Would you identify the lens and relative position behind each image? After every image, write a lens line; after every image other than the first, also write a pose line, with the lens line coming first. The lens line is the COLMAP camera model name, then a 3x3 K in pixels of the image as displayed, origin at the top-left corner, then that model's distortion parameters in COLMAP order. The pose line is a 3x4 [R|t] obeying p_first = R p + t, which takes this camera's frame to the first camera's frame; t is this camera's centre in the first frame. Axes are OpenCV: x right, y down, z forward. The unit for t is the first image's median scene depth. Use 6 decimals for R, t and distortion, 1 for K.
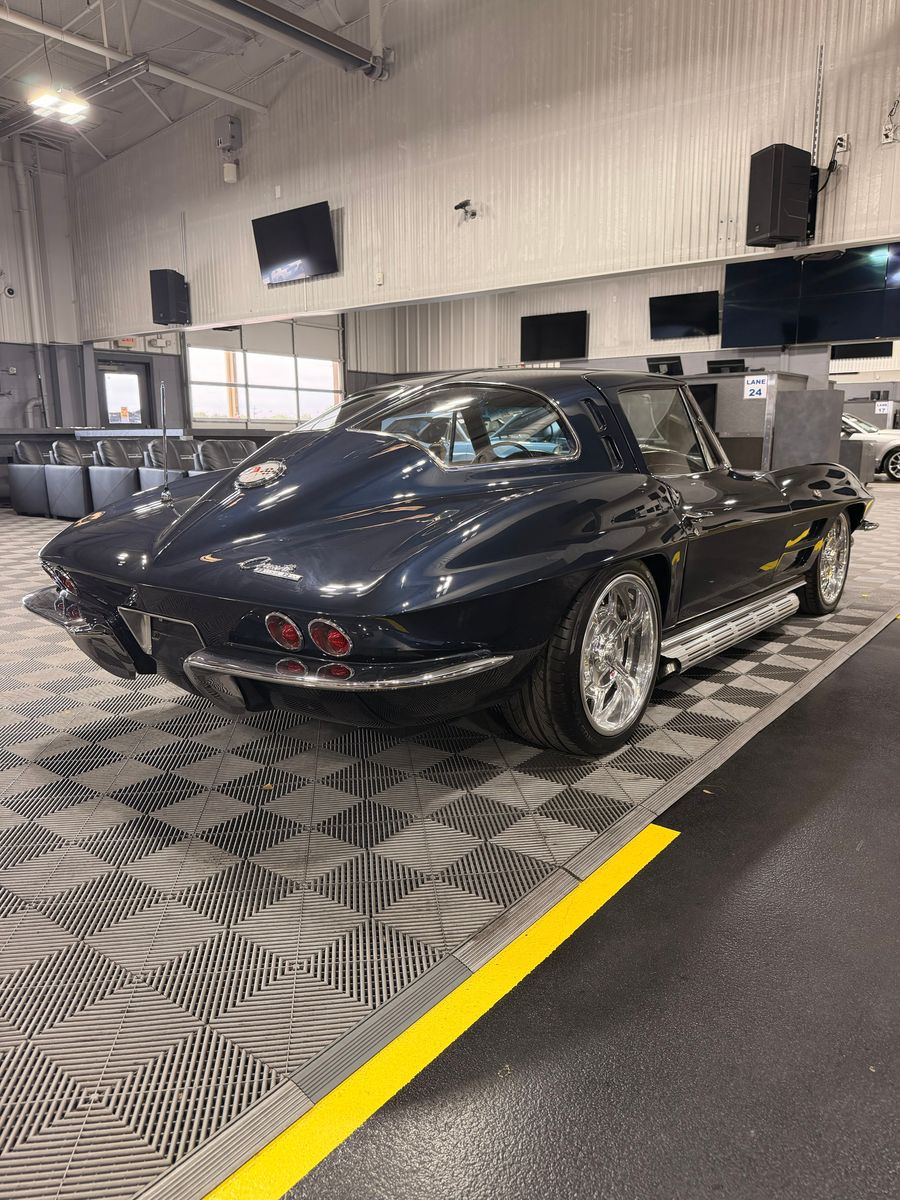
lens RADIAL K [[844.8, 0, 450.0], [0, 844.8, 600.0], [0, 0, 1]] dist [0.005633, -0.004688]
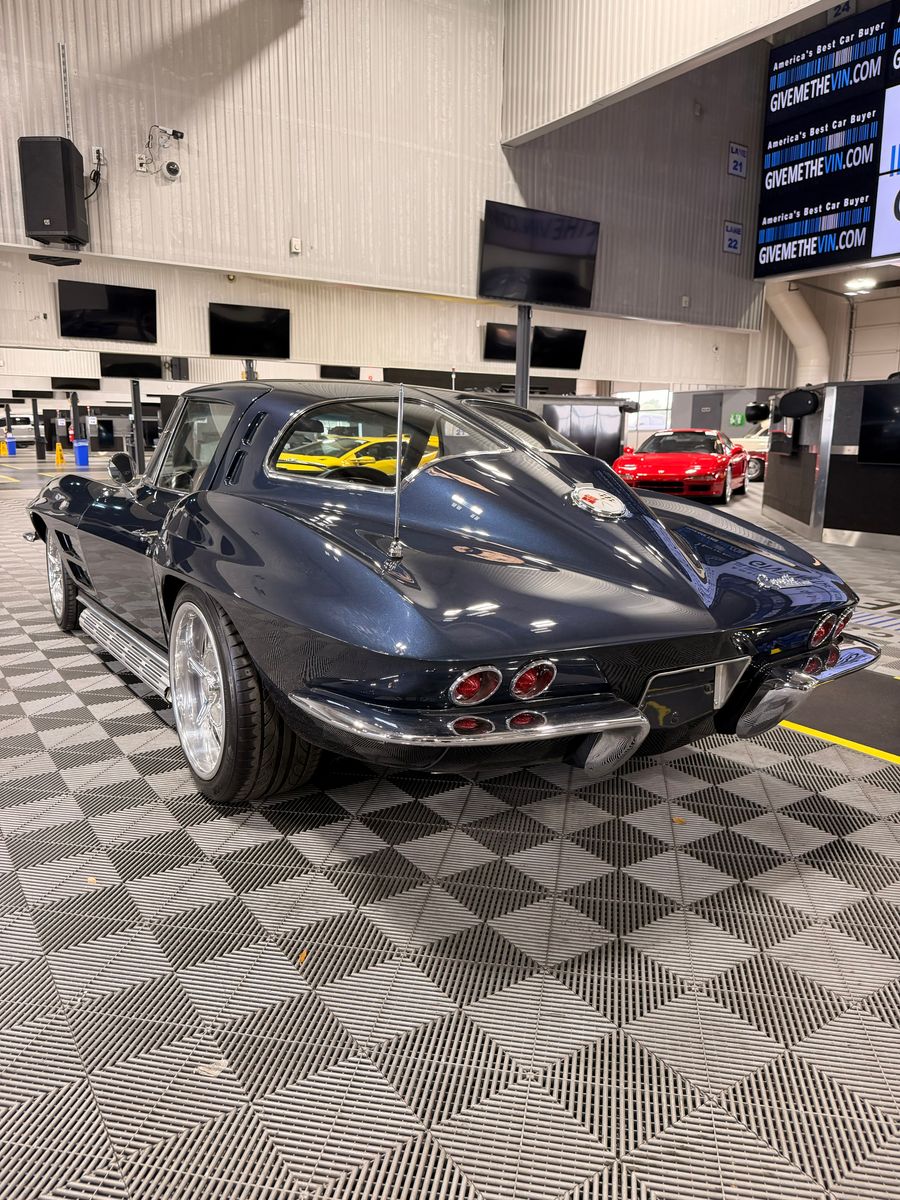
lens RADIAL K [[863.5, 0, 450.0], [0, 863.5, 600.0], [0, 0, 1]] dist [0.022307, -0.029318]
pose [[0.361941, -0.153247, 0.919518, -0.315700], [0.163770, 0.981507, 0.099115, -0.045605], [-0.917703, 0.114716, 0.380345, 0.225011]]
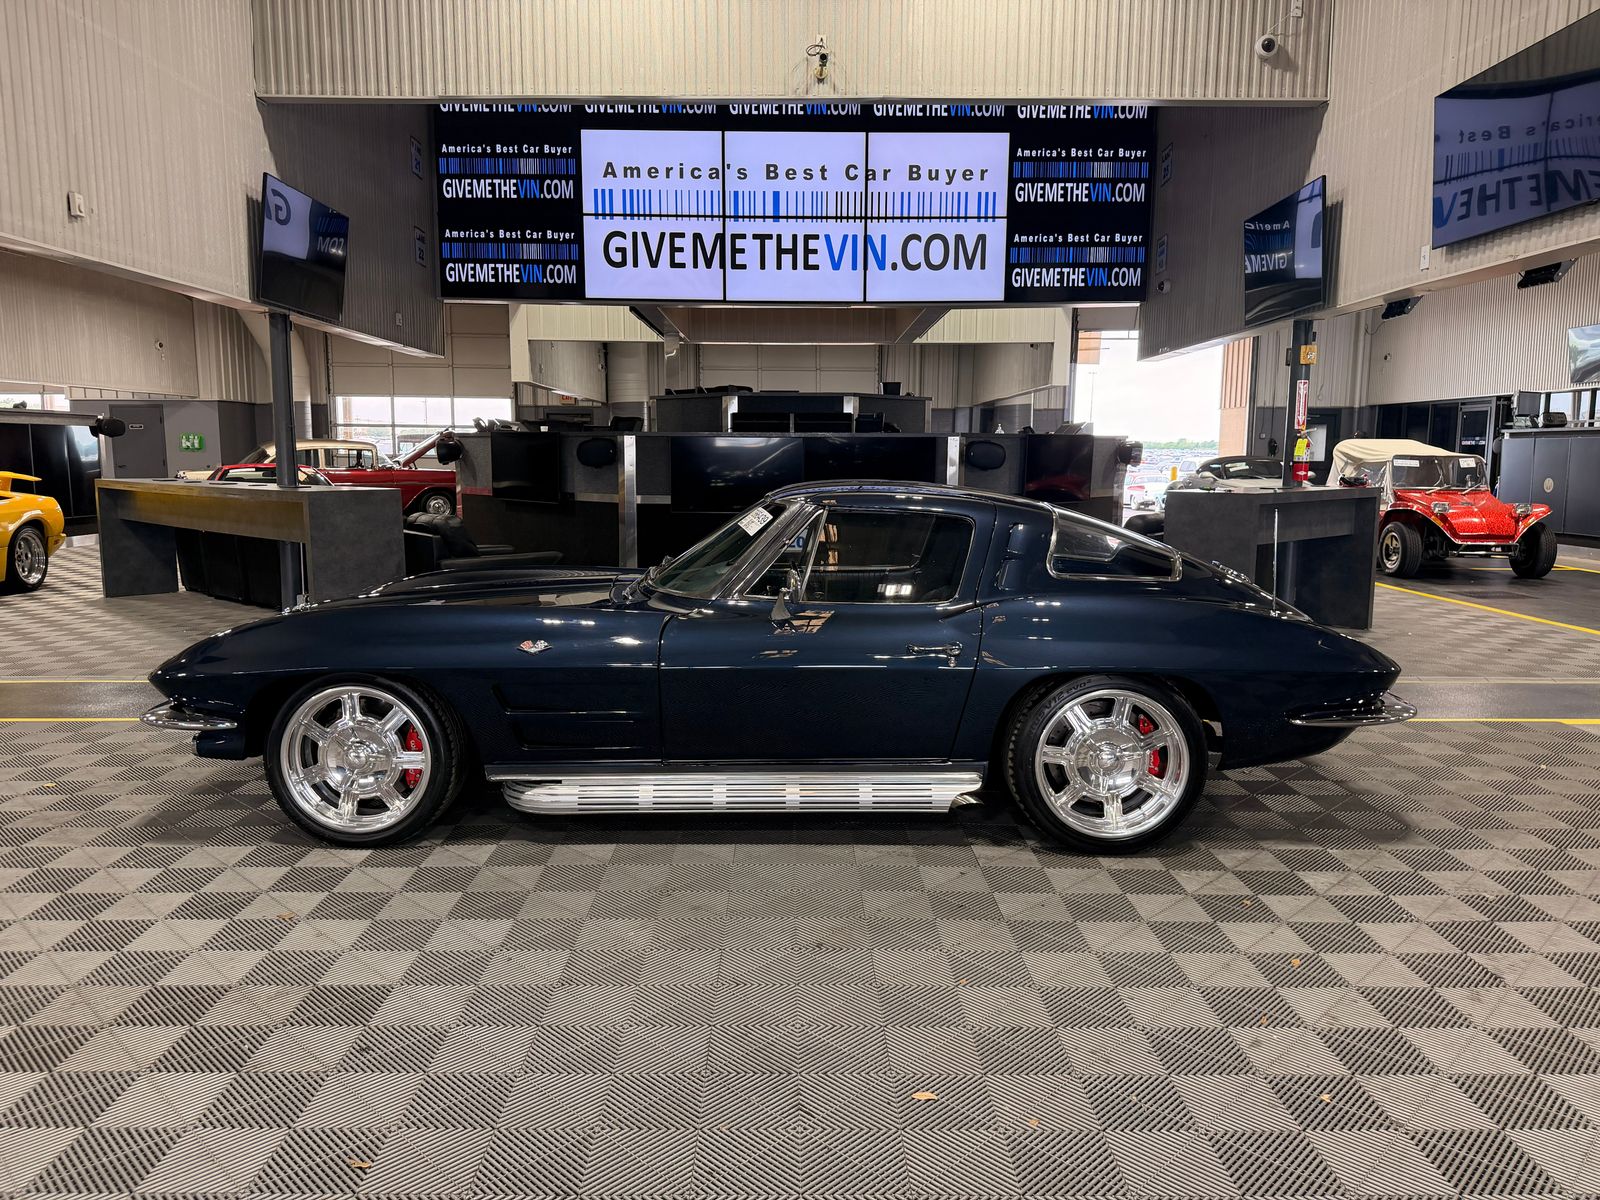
lens RADIAL K [[1151.3, 0, 799.0], [0, 1151.3, 608.0], [0, 0, 1]] dist [0.022307, -0.029318]
pose [[-0.576735, -0.093445, 0.811569, -0.382495], [0.160897, 0.960985, 0.224990, -0.189485], [-0.800930, 0.260339, -0.539198, 0.771841]]
